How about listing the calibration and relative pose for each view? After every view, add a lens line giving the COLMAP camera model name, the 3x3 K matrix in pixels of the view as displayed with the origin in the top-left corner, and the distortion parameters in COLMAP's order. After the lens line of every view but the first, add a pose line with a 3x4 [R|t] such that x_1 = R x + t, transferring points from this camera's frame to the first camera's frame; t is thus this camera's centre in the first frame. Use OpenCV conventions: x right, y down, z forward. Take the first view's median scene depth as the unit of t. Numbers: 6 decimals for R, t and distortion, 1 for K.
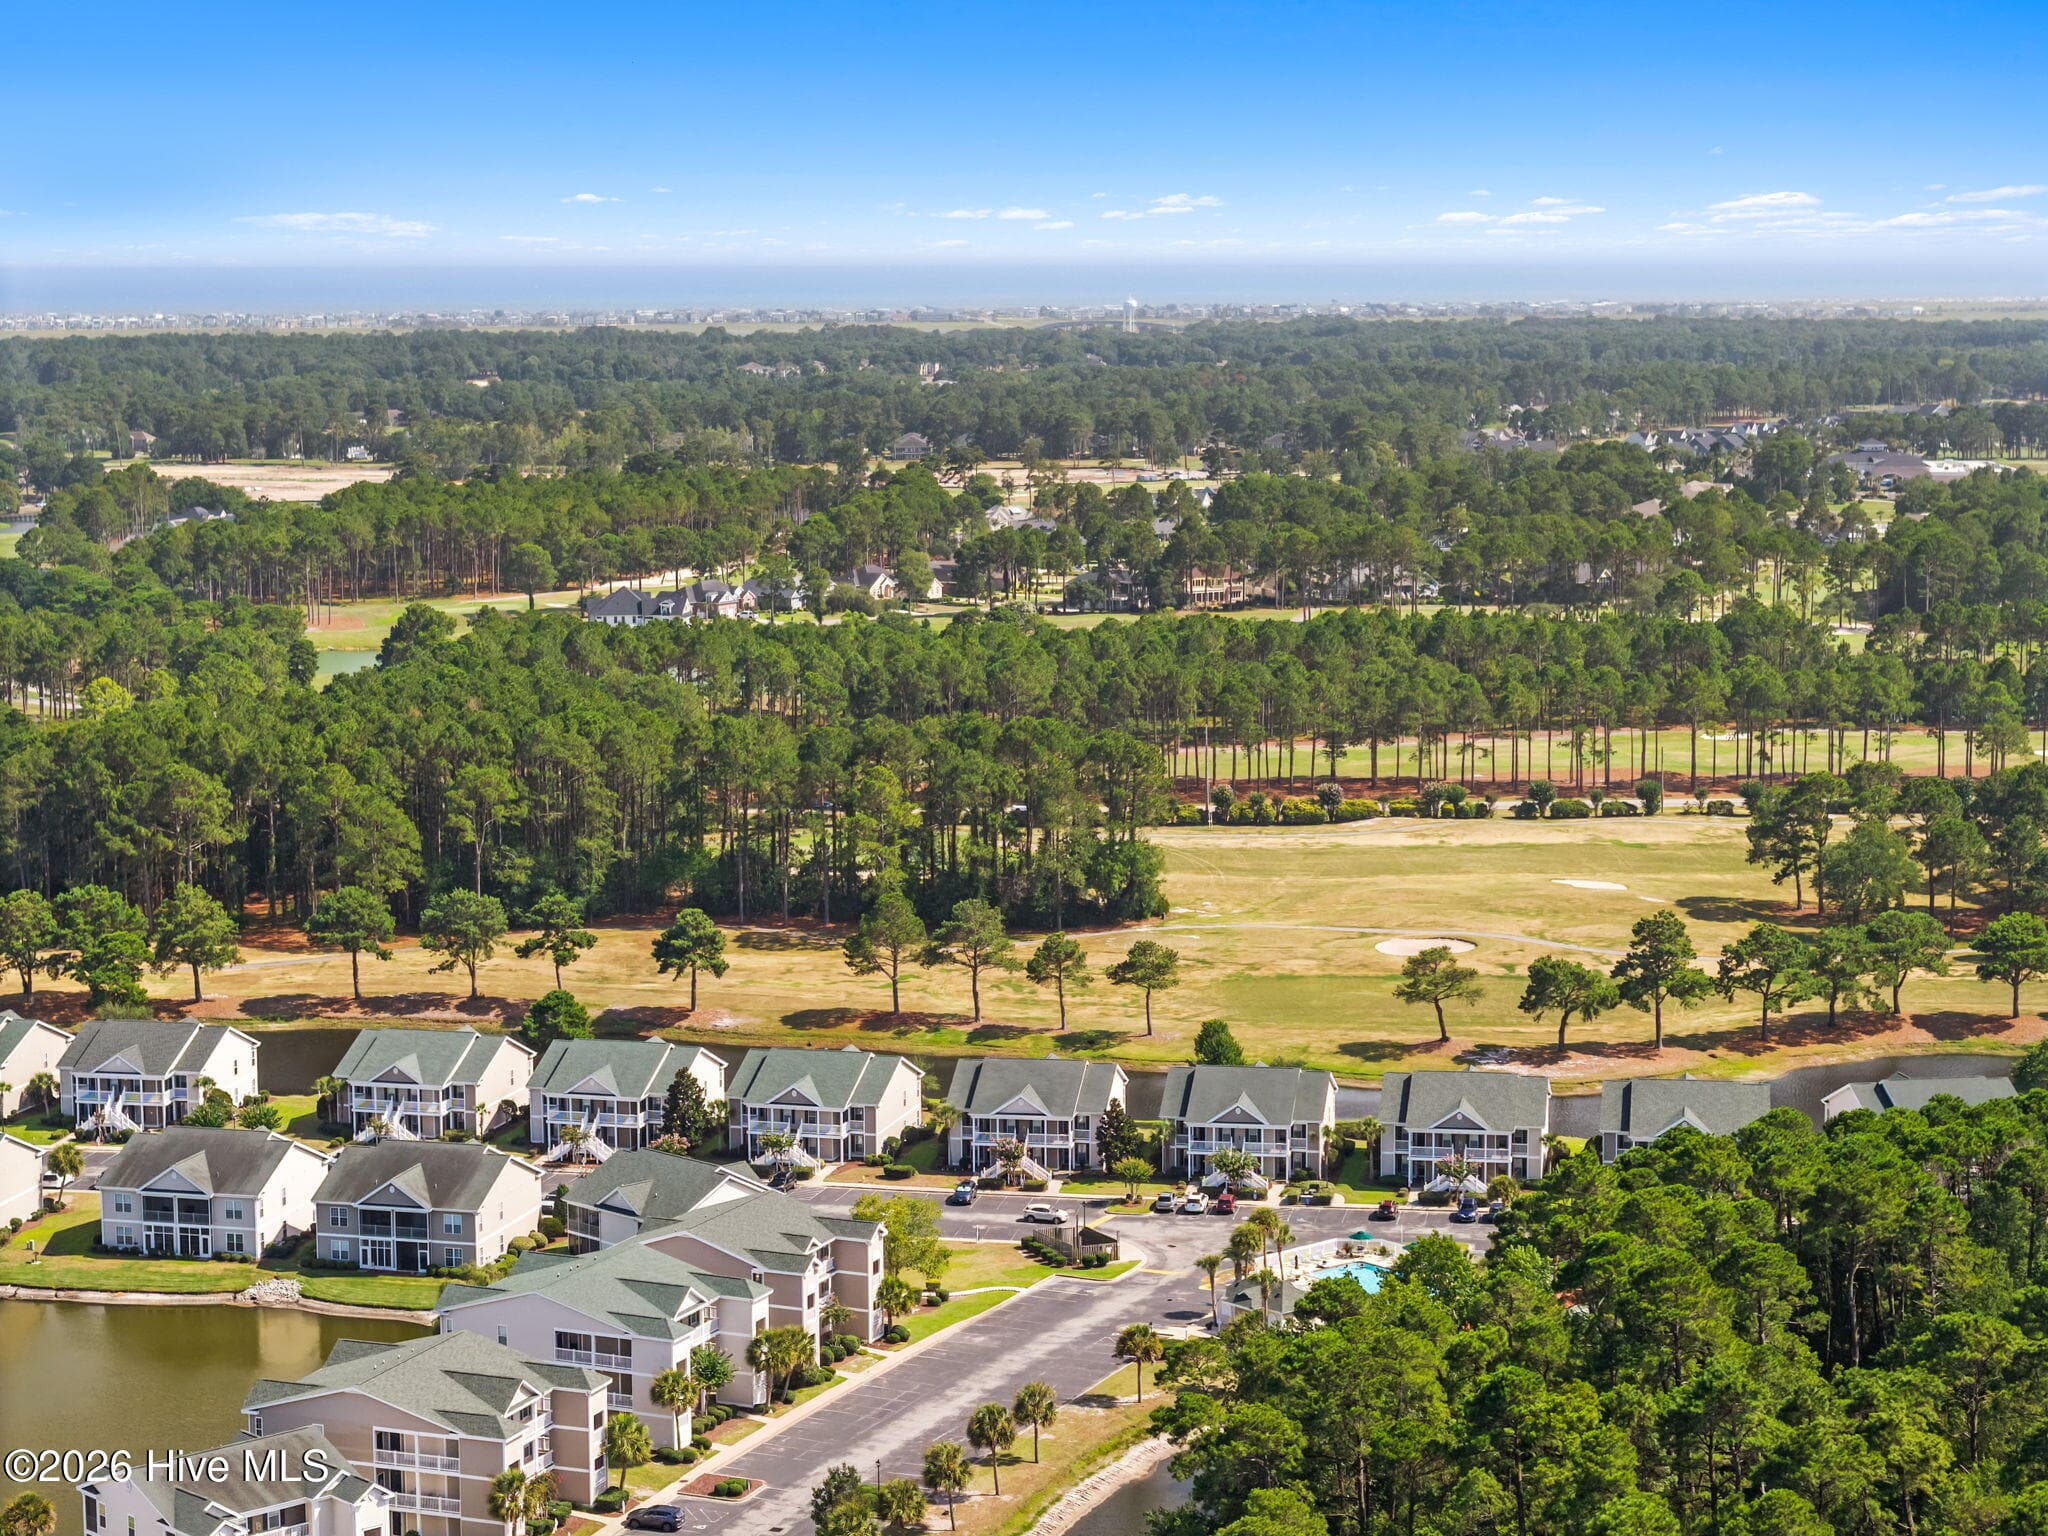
lens RADIAL K [[3935.5, 0, 1024.0], [0, 3935.5, 768.0], [0, 0, 1]] dist [-0.008328, -0.192173]
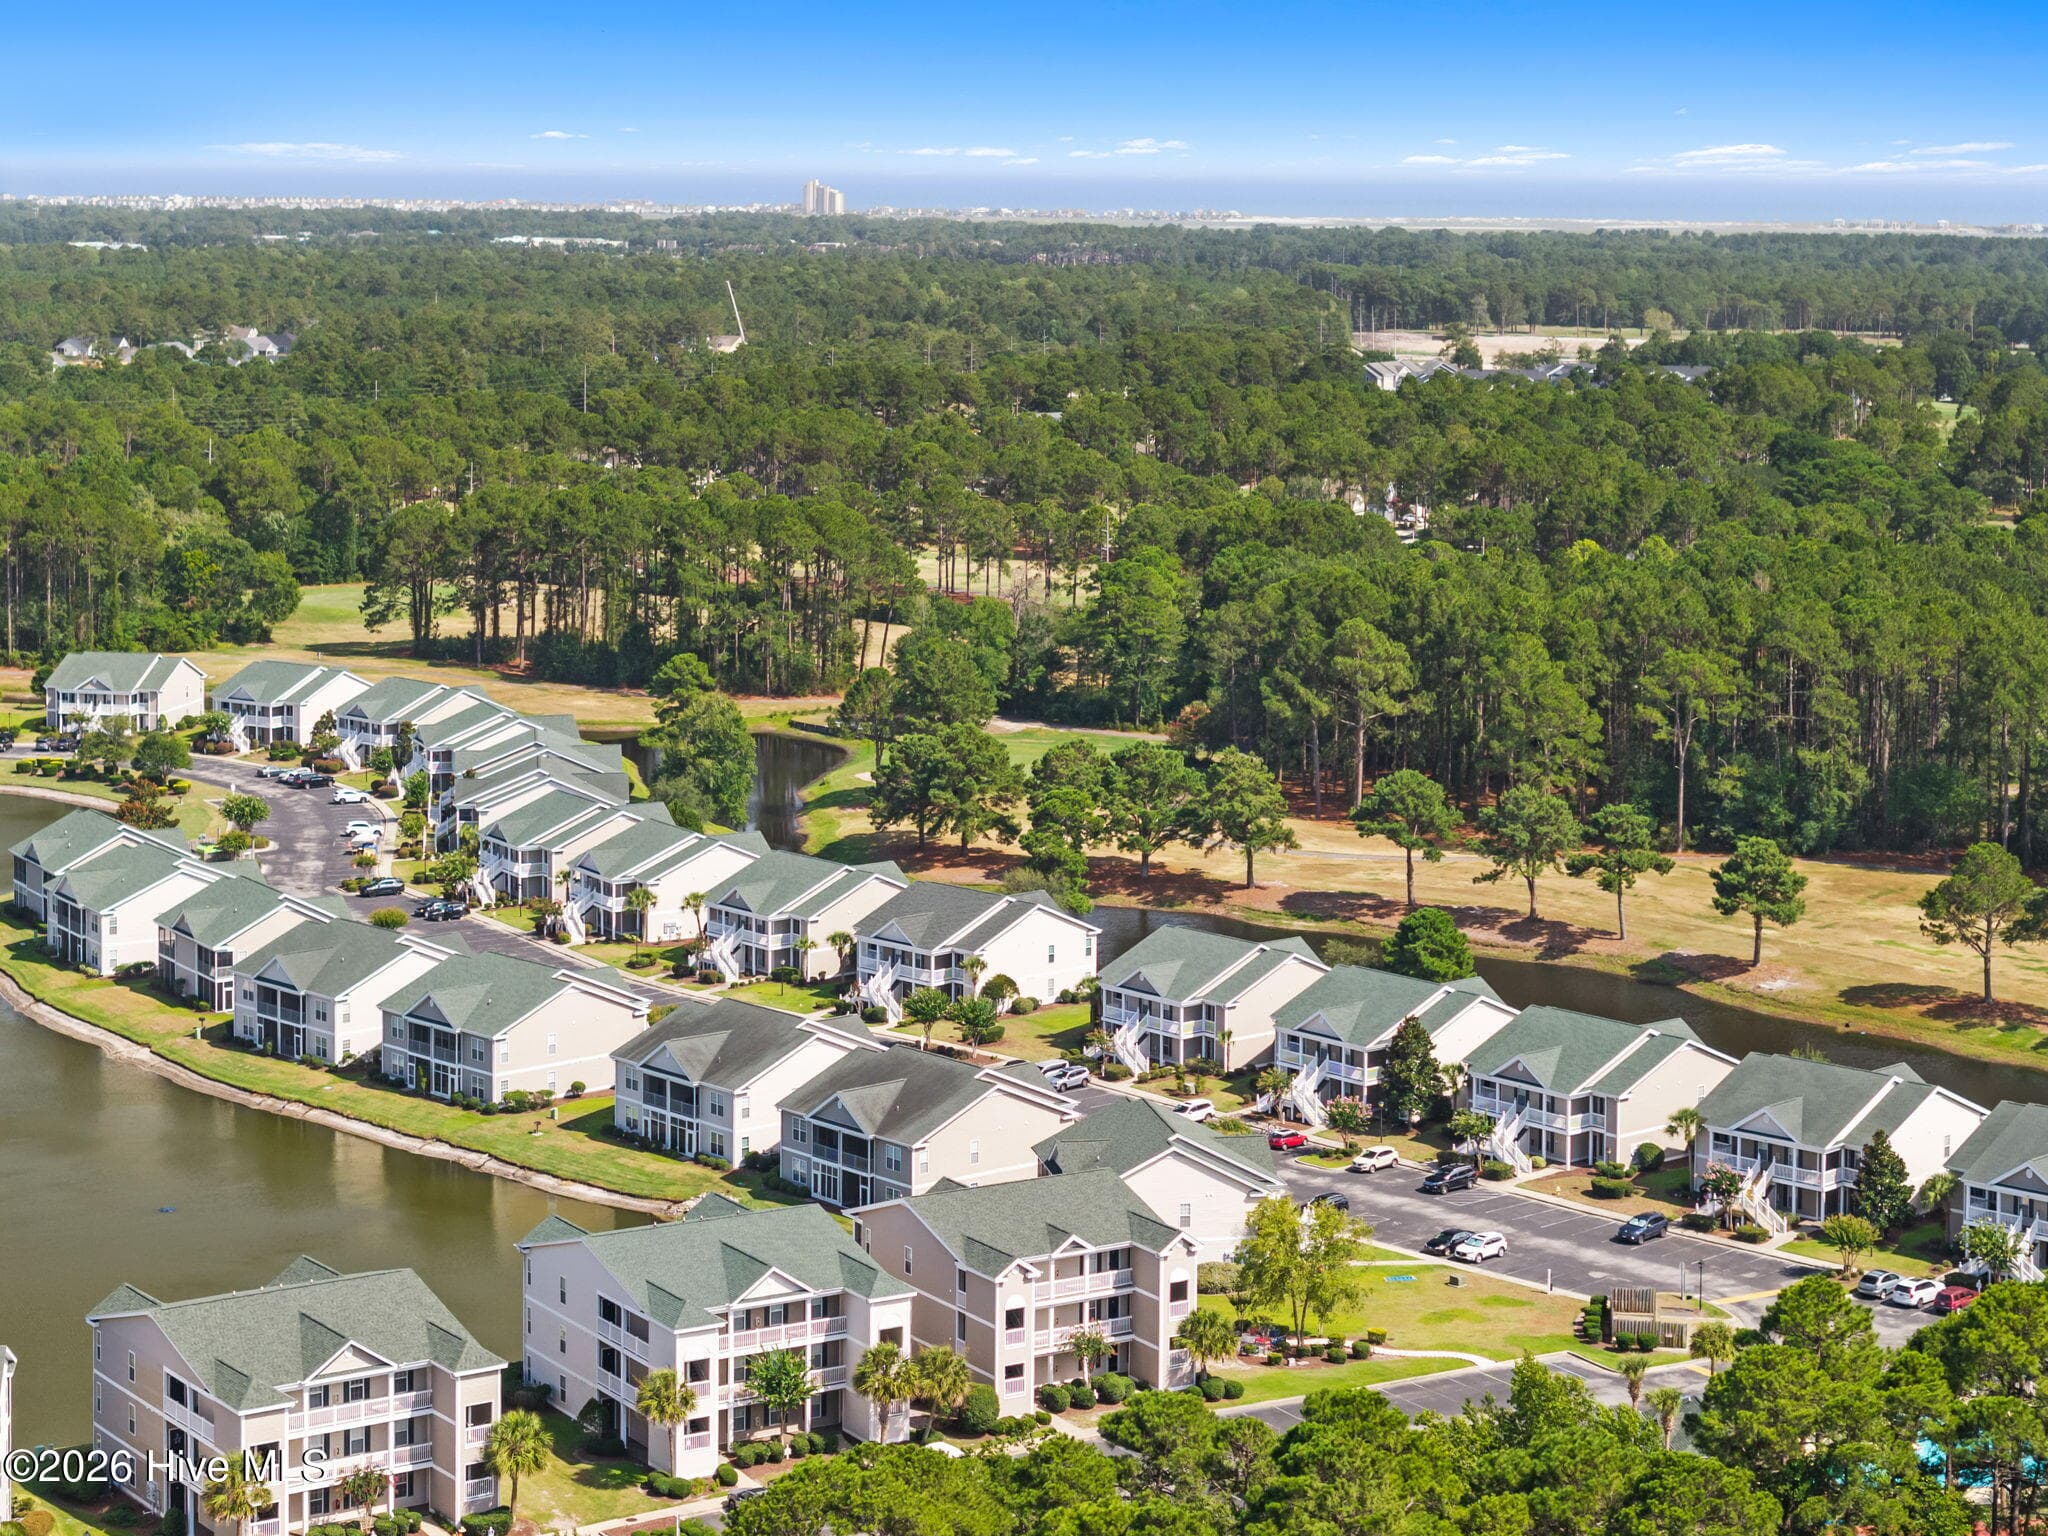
lens RADIAL K [[3935.5, 0, 1024.0], [0, 3935.5, 768.0], [0, 0, 1]] dist [-0.008328, -0.192173]
pose [[0.835331, 0.094108, -0.541633, 0.221365], [-0.085169, 0.995497, 0.041616, 0.001704], [0.543111, 0.011367, 0.839584, 0.257145]]
